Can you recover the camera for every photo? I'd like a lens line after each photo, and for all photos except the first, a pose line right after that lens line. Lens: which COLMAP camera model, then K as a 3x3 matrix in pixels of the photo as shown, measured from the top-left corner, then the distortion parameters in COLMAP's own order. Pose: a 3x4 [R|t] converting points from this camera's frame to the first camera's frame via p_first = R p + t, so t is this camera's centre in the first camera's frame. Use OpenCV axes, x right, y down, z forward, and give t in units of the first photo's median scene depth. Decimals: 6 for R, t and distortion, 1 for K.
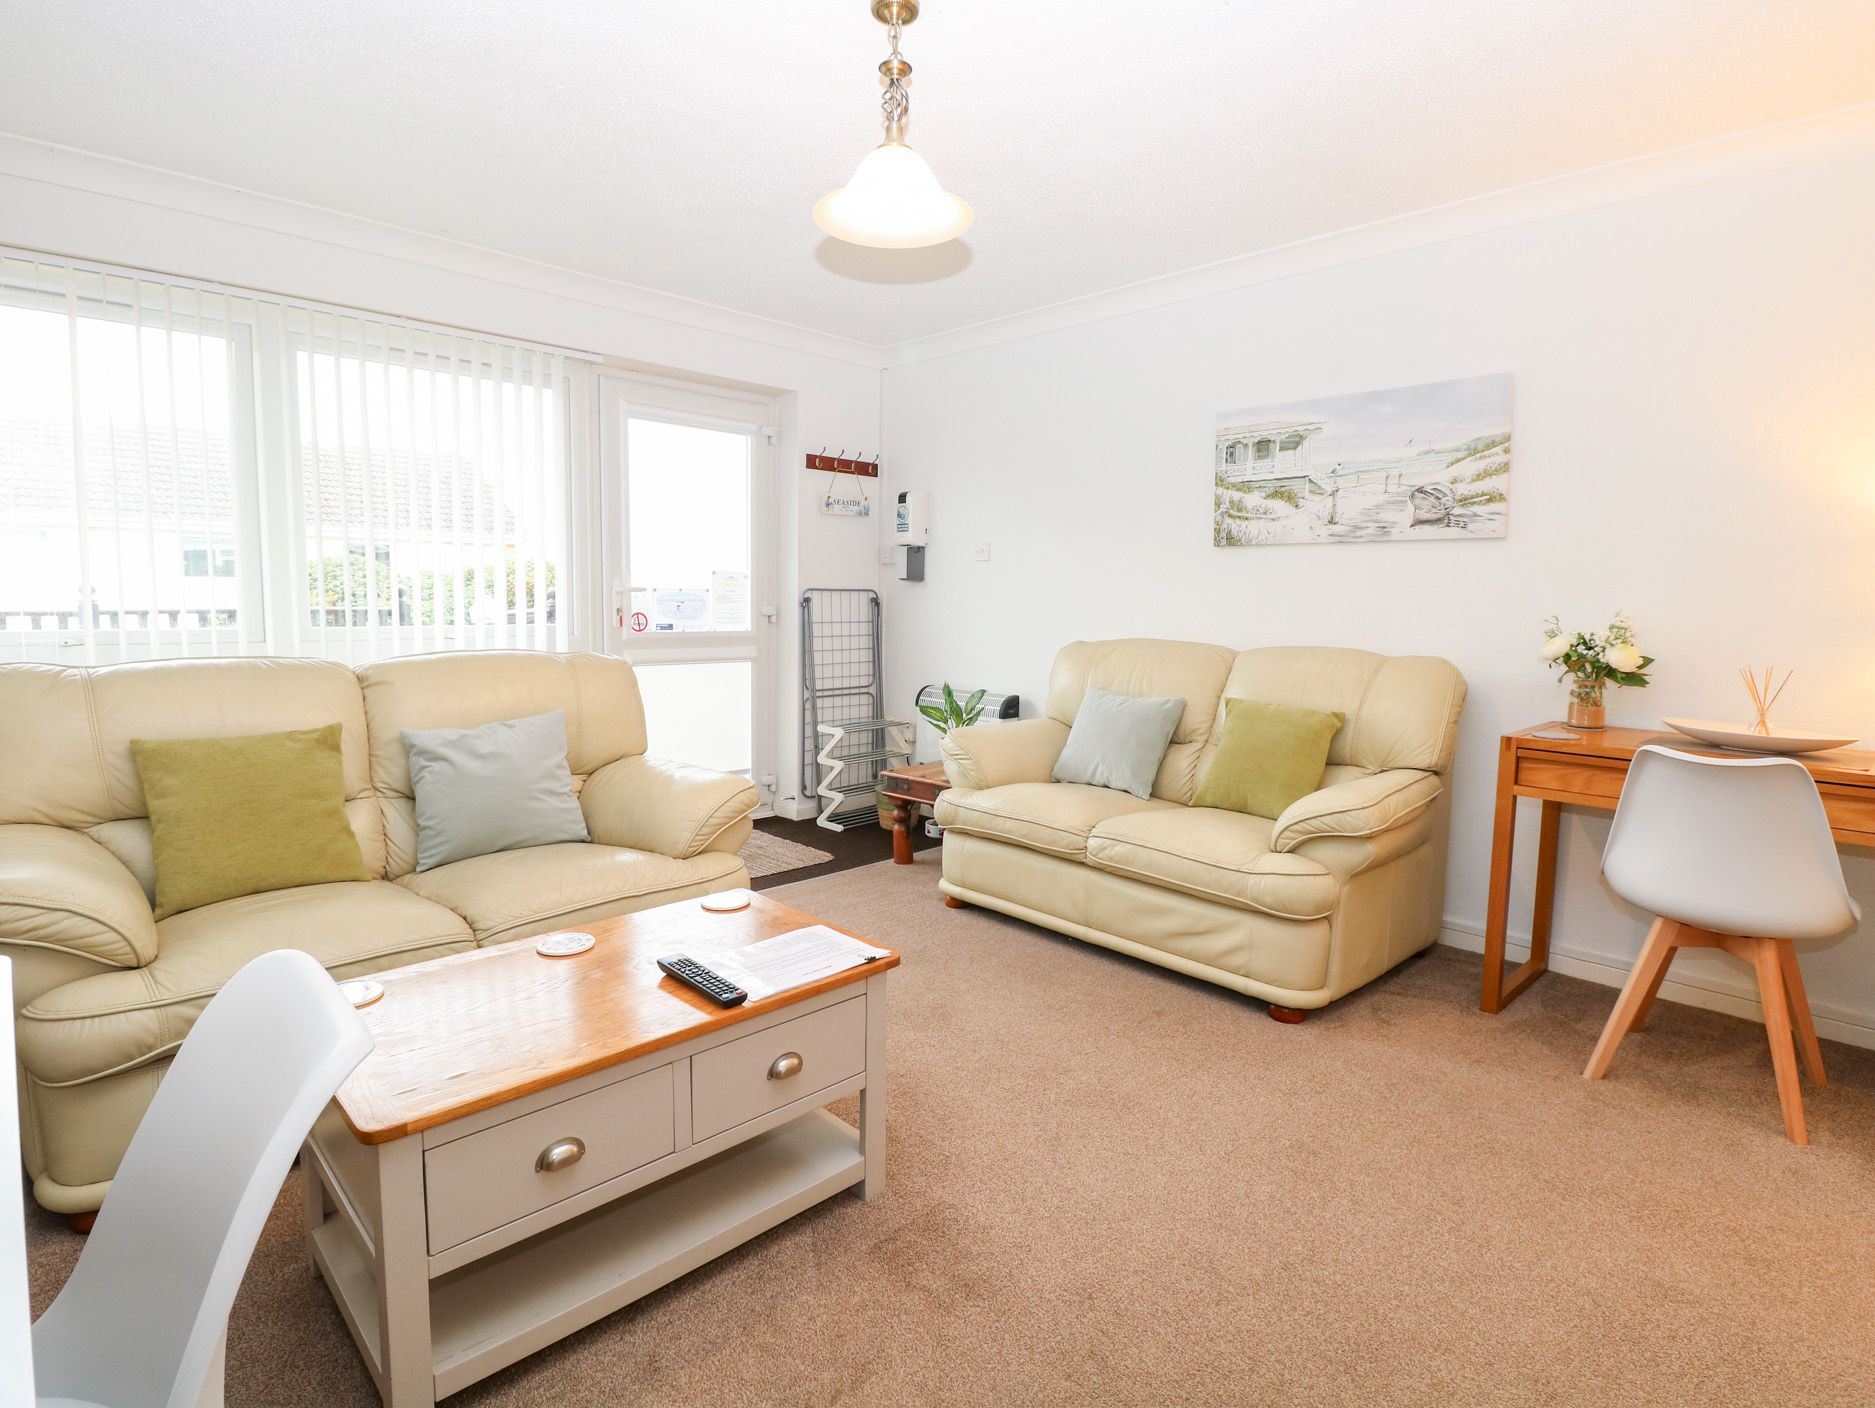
lens RADIAL K [[973.5, 0, 935.0], [0, 973.5, 702.8], [0, 0, 1]] dist [-0.006601, -0.000722]
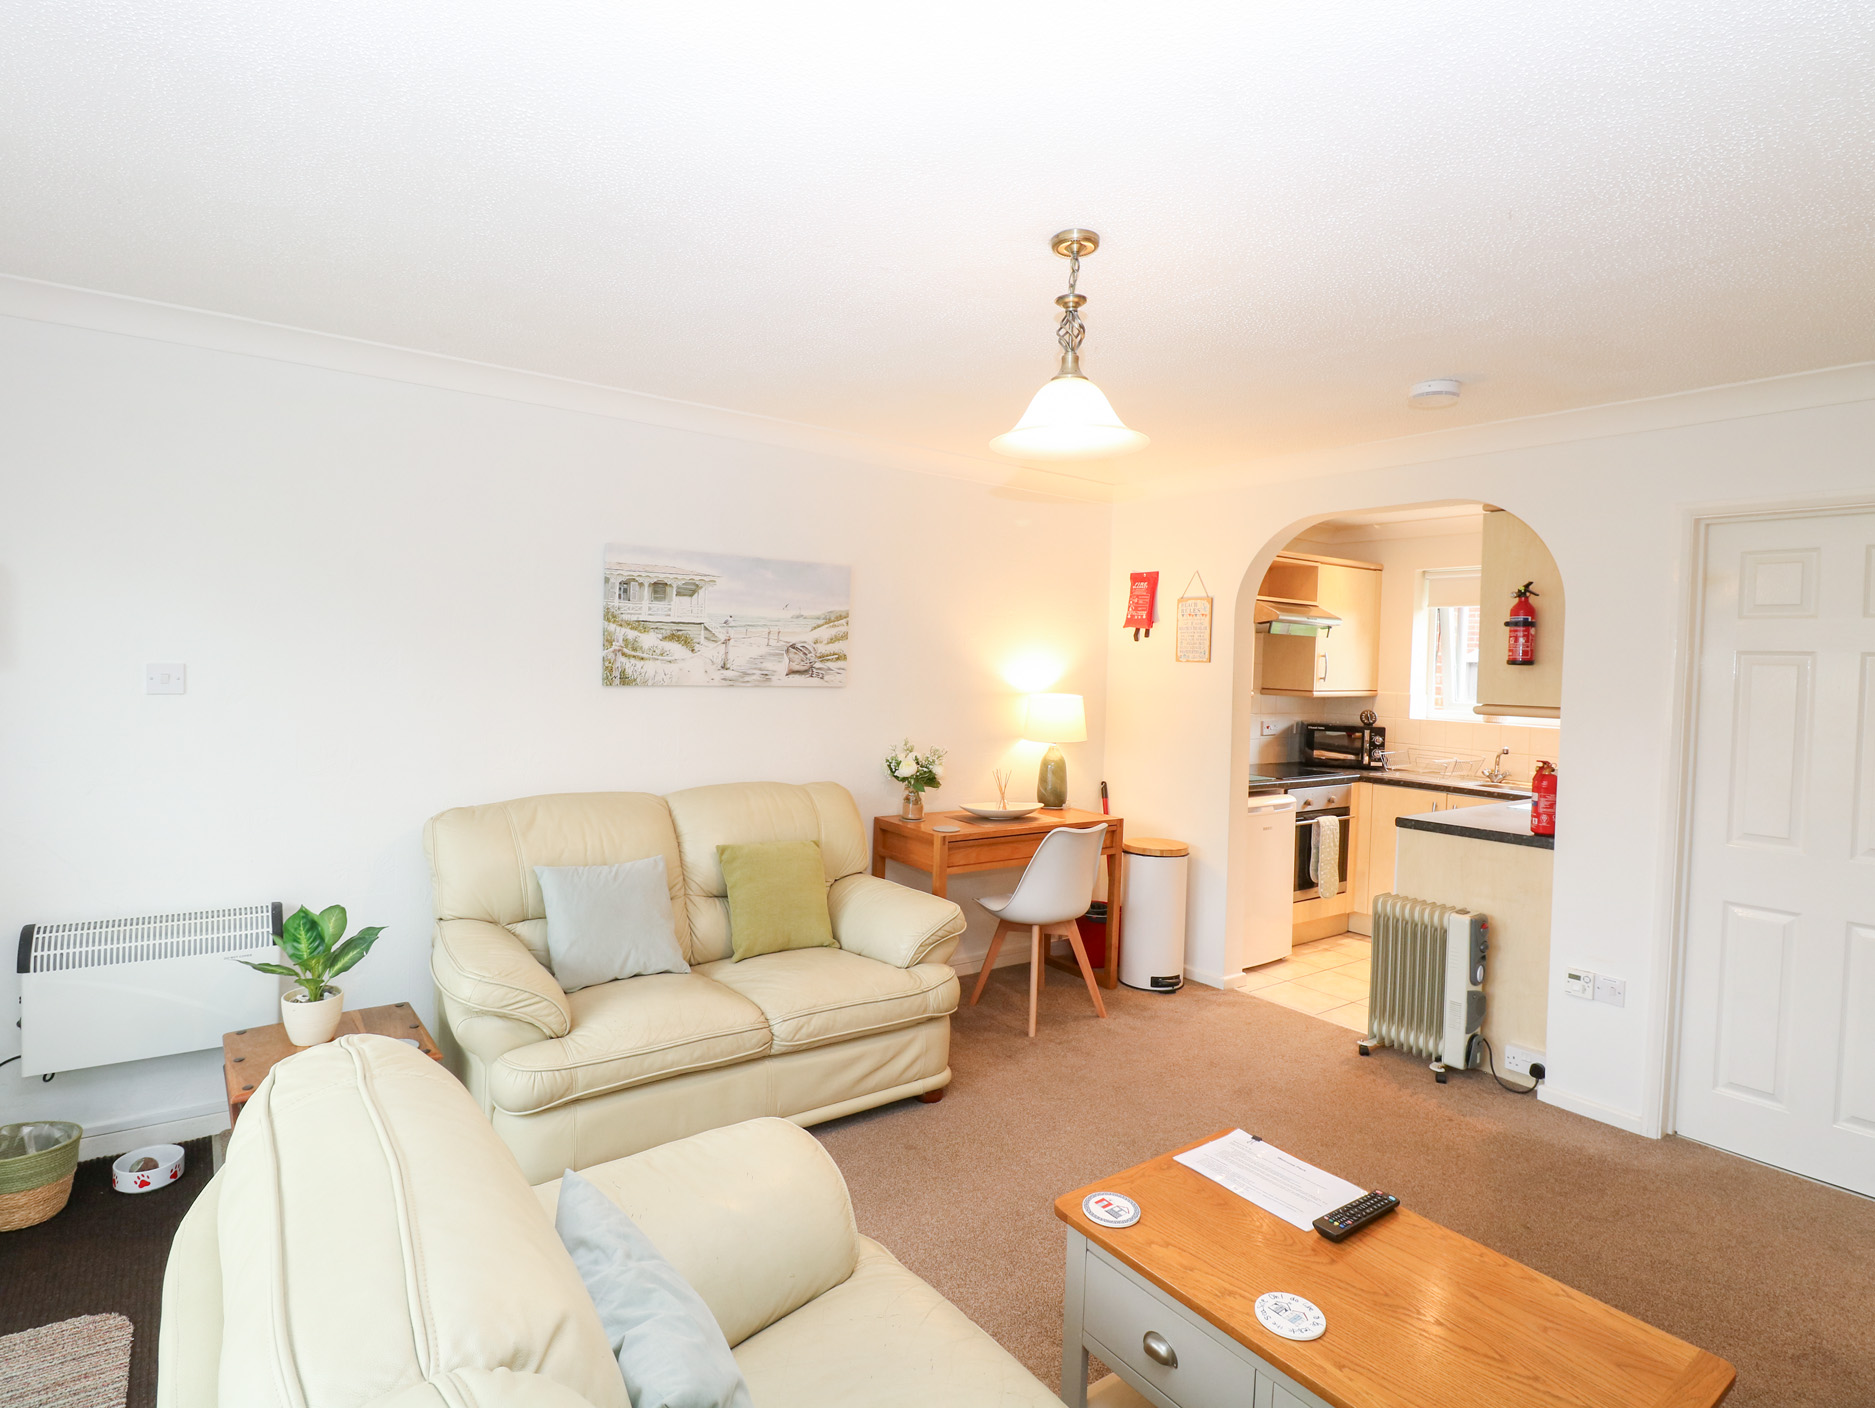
lens RADIAL K [[973.5, 0, 934.3], [0, 973.5, 698.1], [0, 0, 1]] dist [-0.006601, -0.000722]
pose [[0.128472, -0.050208, 0.990441, -0.642863], [0.079826, 0.996000, 0.040135, -0.175281], [-0.988495, 0.073907, 0.131966, 0.619700]]
